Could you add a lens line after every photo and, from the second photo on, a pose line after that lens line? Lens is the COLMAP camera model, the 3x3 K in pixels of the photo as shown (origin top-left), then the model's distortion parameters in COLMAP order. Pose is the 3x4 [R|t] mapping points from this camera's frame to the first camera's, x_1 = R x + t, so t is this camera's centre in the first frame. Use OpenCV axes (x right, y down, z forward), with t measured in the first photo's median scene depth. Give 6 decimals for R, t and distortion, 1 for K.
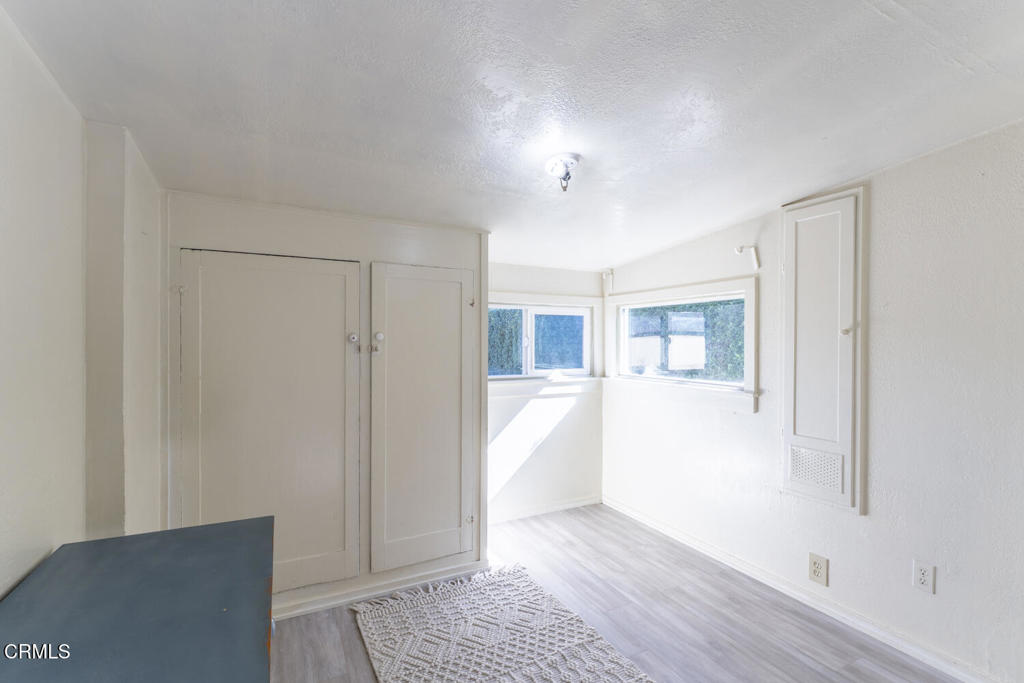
lens RADIAL K [[469.9, 0, 511.2], [0, 469.9, 344.4], [0, 0, 1]] dist [-0.000924, 0.000498]
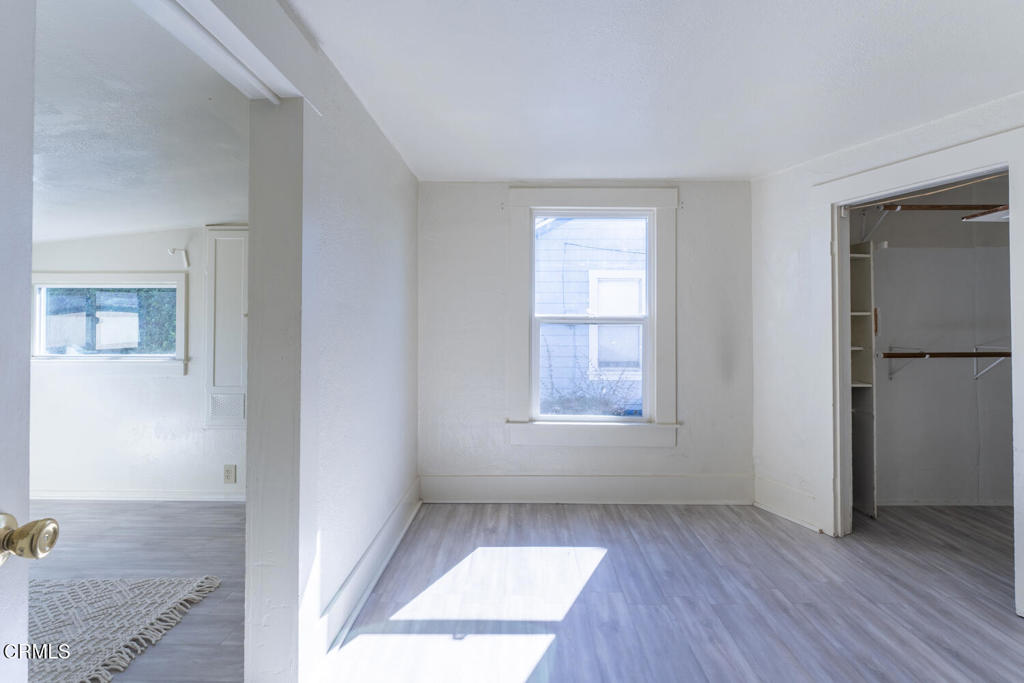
lens RADIAL K [[469.9, 0, 516.8], [0, 469.9, 314.7], [0, 0, 1]] dist [-0.000924, 0.000498]
pose [[0.477567, 0.008408, 0.878555, -0.180300], [0.005774, 0.999903, -0.012708, -0.003573], [-0.878576, 0.011141, 0.477472, -0.414083]]
